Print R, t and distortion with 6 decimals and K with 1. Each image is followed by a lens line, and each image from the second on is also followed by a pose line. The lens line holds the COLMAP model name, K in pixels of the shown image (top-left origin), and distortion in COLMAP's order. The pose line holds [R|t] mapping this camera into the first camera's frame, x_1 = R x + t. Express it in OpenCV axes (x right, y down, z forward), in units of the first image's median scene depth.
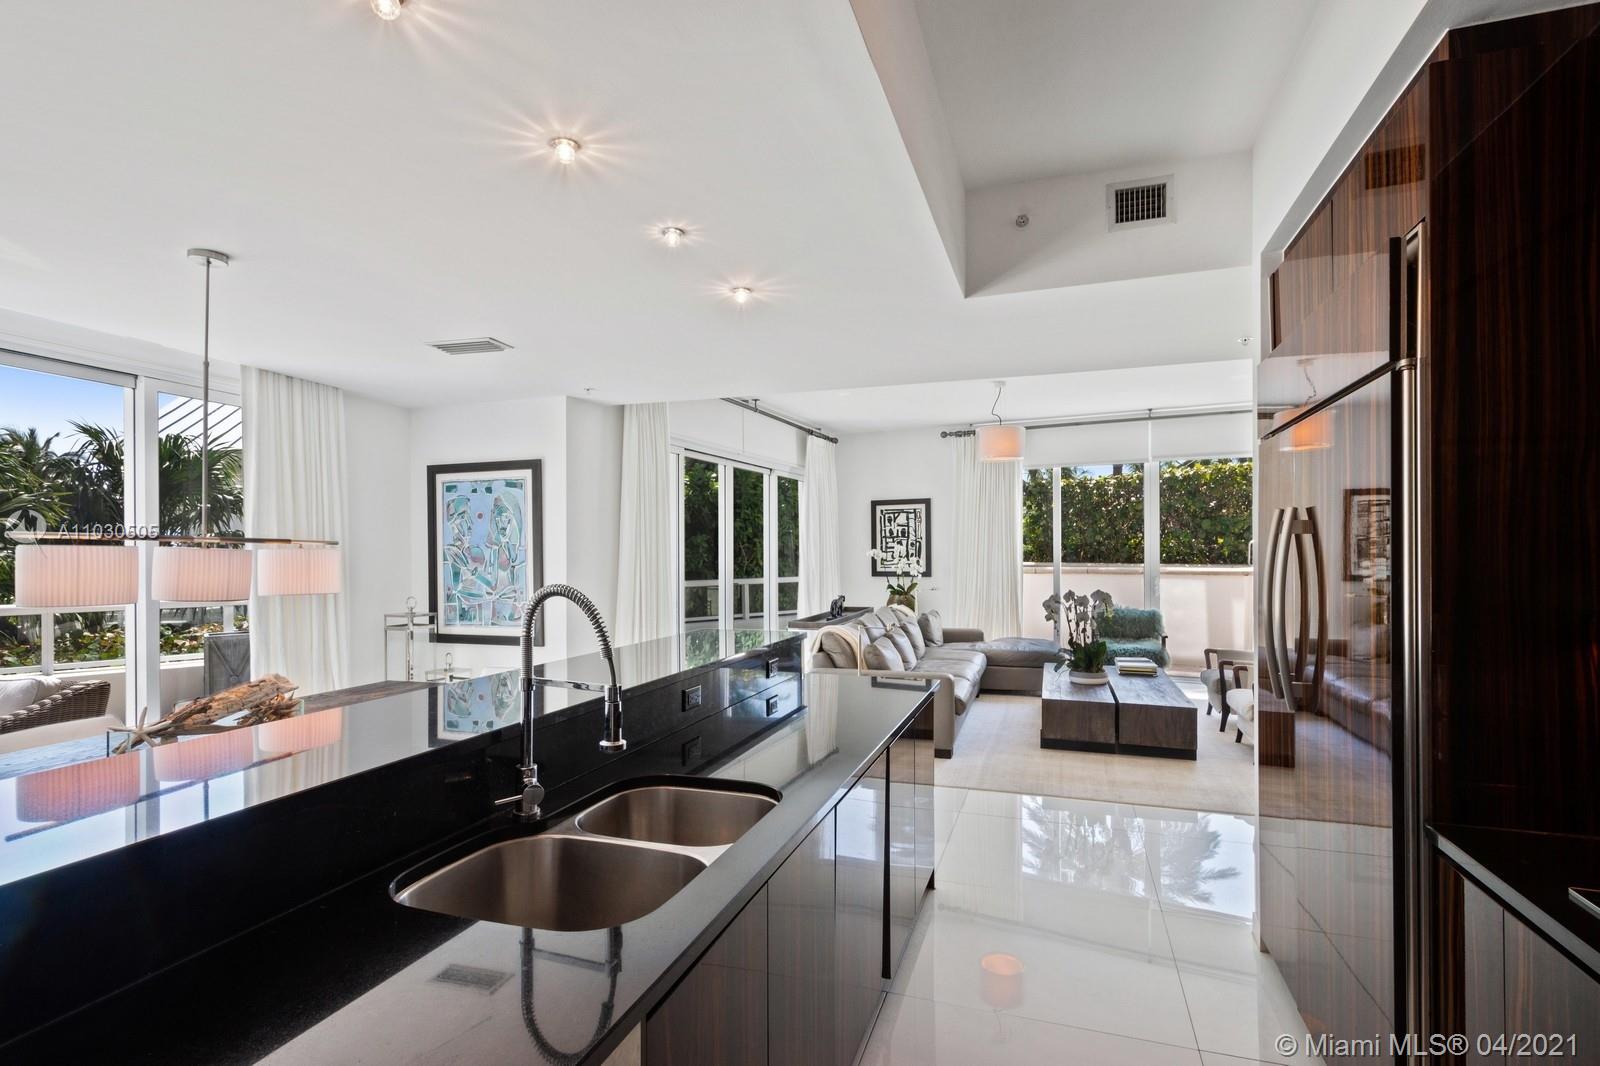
lens RADIAL K [[798.0, 0, 799.3], [0, 798.0, 548.0], [0, 0, 1]] dist [0.021710, -0.000264]
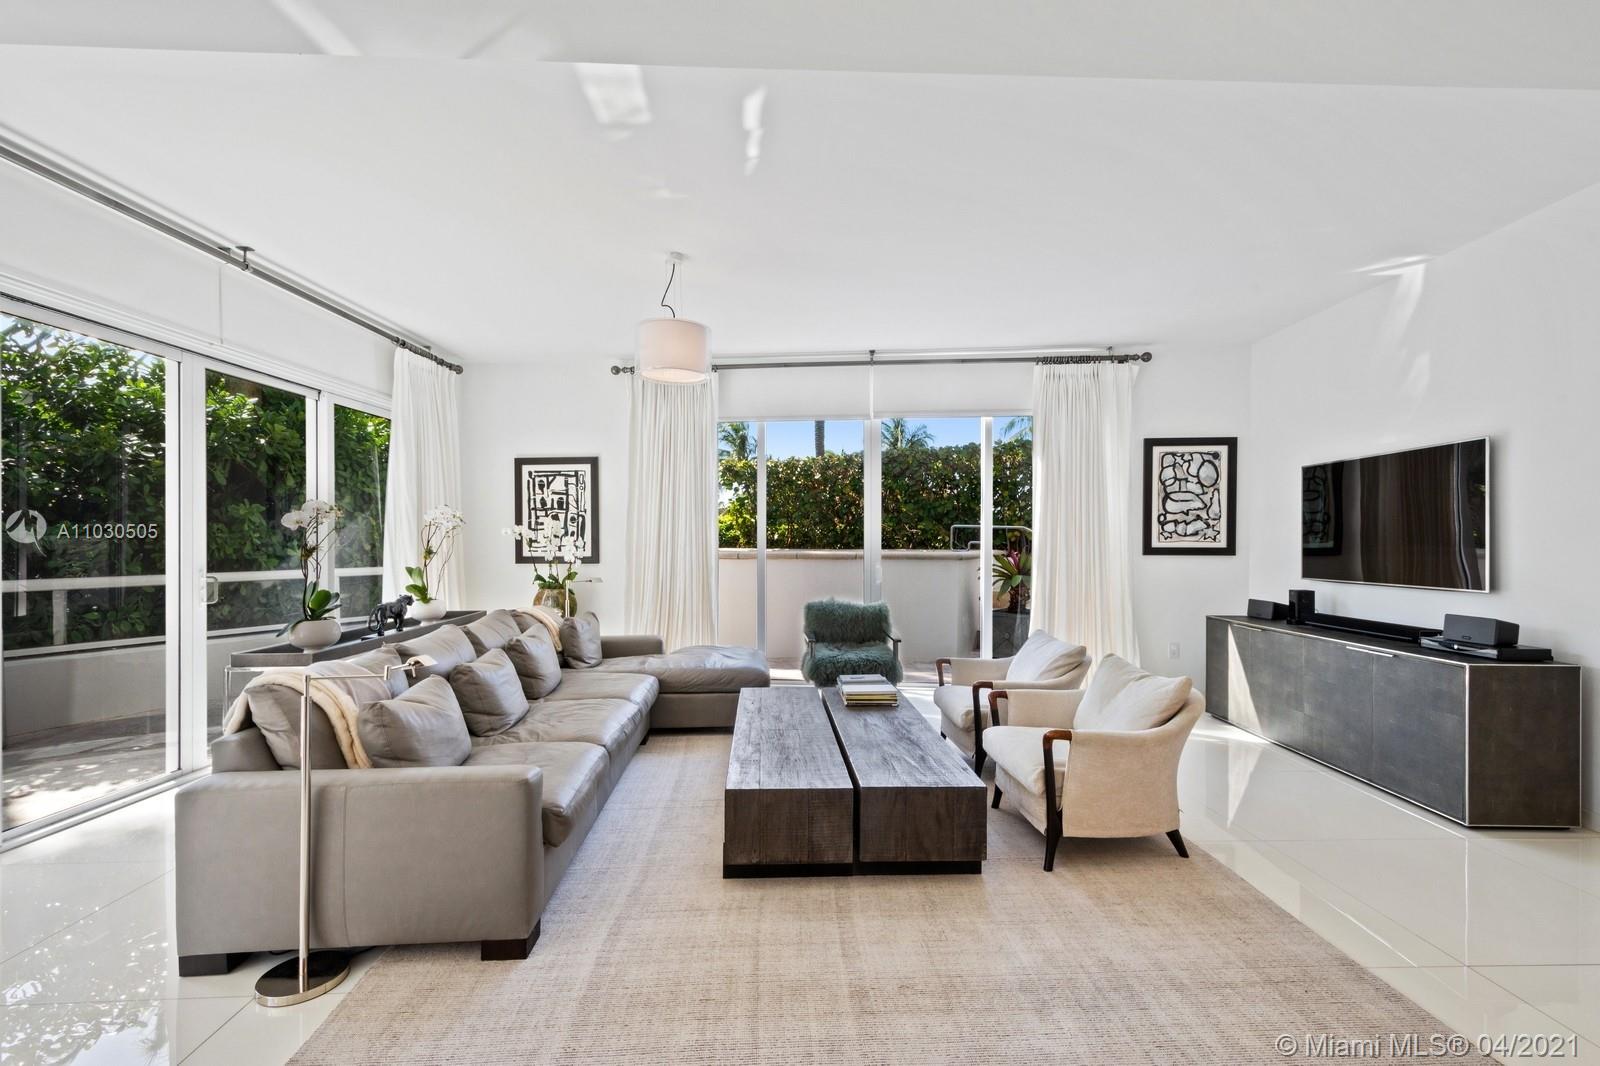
lens RADIAL K [[721.7, 0, 810.3], [0, 721.7, 546.6], [0, 0, 1]] dist [0.009961, -0.001927]
pose [[0.931411, 0.002553, 0.363960, 0.109697], [-0.005654, 0.999956, 0.007457, 0.014915], [-0.363925, -0.009004, 0.931385, 0.324366]]
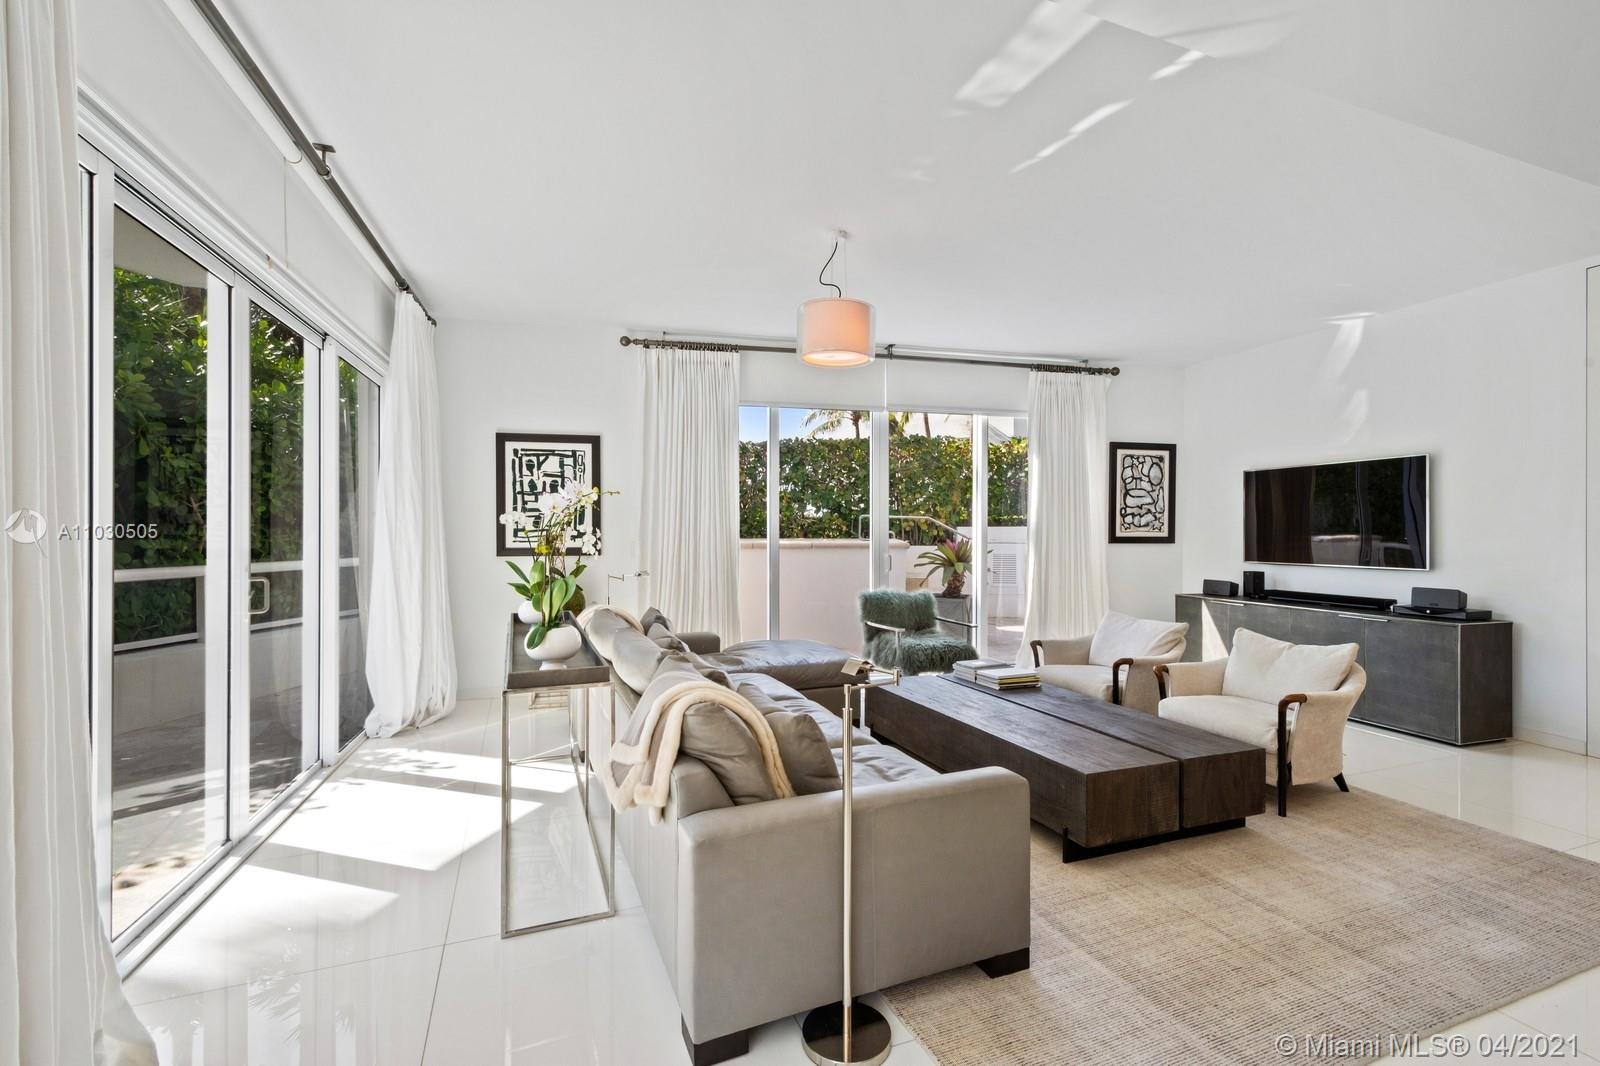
lens RADIAL K [[721.7, 0, 822.5], [0, 721.7, 533.5], [0, 0, 1]] dist [0.009961, -0.001927]
pose [[0.758423, 0.004121, 0.651749, -0.088295], [-0.007578, 0.999968, 0.002497, 0.015976], [-0.651718, -0.006833, 0.758430, 0.449783]]
